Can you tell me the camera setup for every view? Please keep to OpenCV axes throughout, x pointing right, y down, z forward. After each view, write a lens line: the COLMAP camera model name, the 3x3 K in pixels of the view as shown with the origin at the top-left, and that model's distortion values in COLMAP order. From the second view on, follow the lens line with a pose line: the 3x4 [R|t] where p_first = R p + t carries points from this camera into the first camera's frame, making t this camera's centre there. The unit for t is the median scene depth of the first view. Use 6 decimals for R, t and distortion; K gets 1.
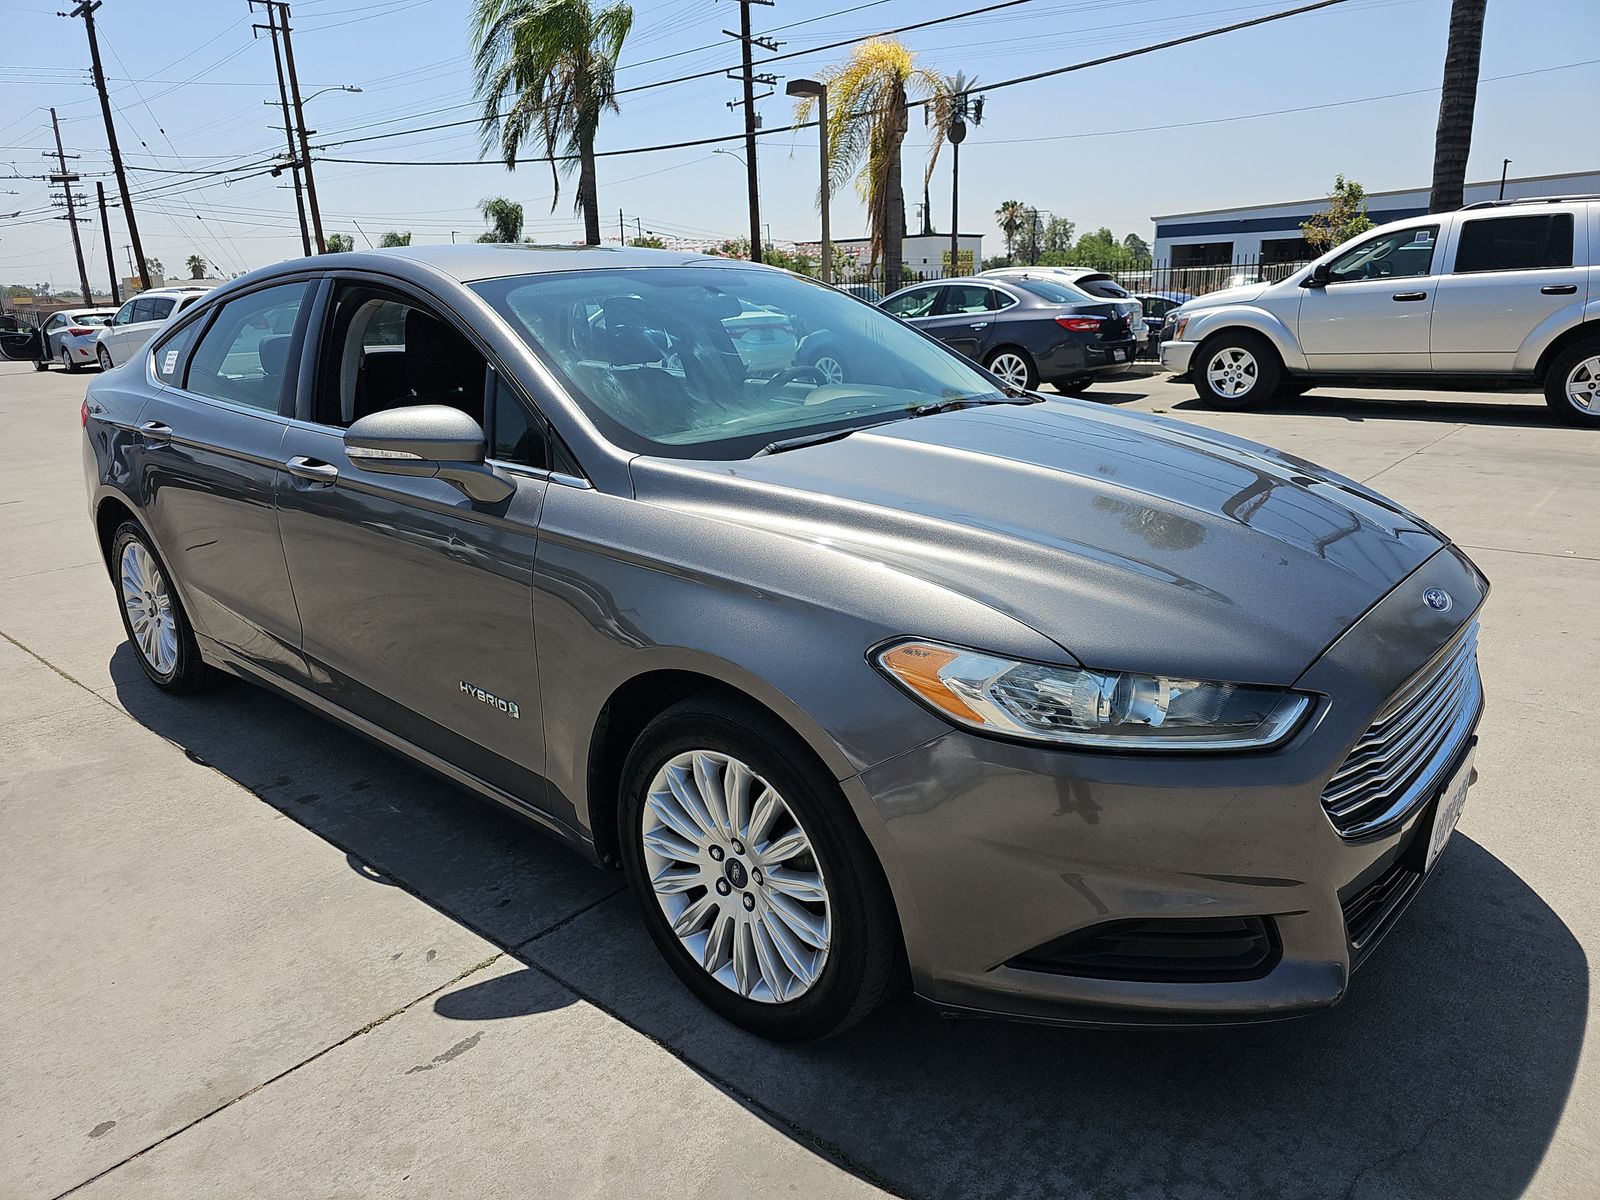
lens RADIAL K [[1084.1, 0, 804.8], [0, 1084.1, 597.8], [0, 0, 1]] dist [0.019000, -0.031138]
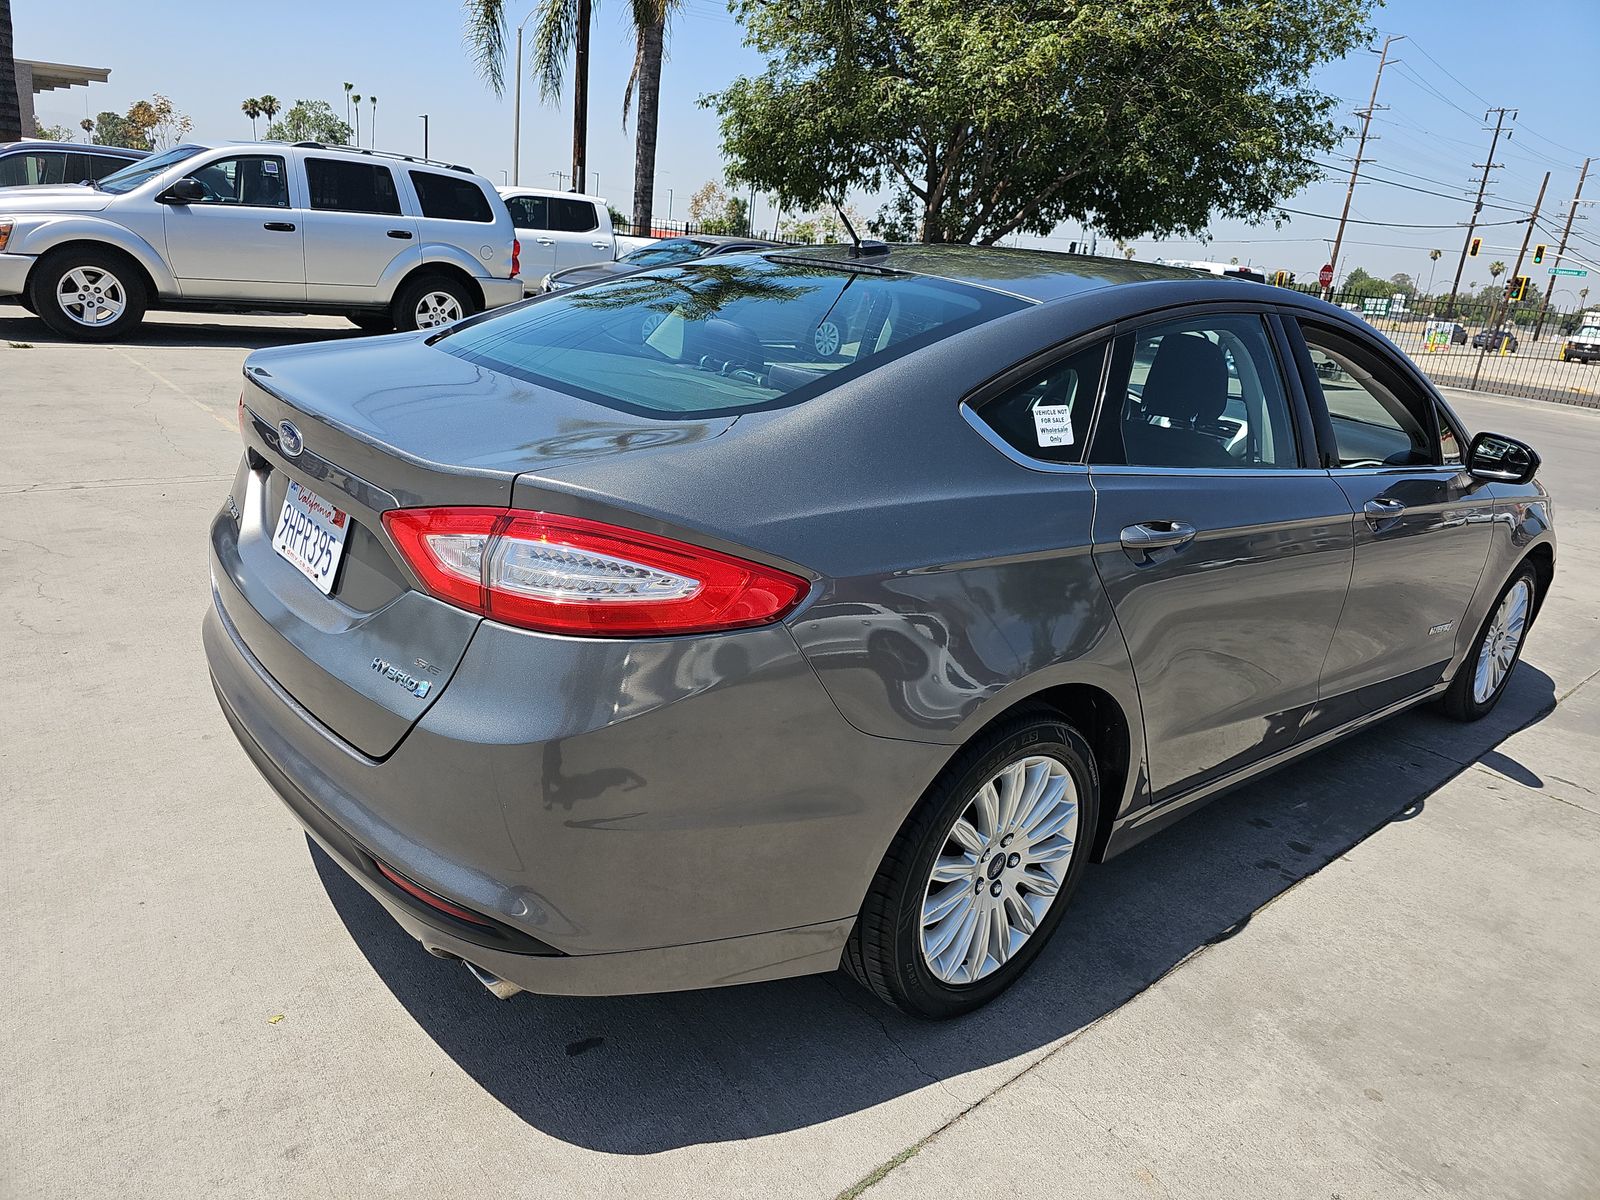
lens RADIAL K [[1084.1, 0, 804.8], [0, 1084.1, 597.8], [0, 0, 1]] dist [0.019000, -0.031138]
pose [[0.114185, -0.249257, 0.961682, -0.448926], [0.158091, 0.960237, 0.230111, -0.101475], [-0.980800, 0.125758, 0.149050, 0.414251]]
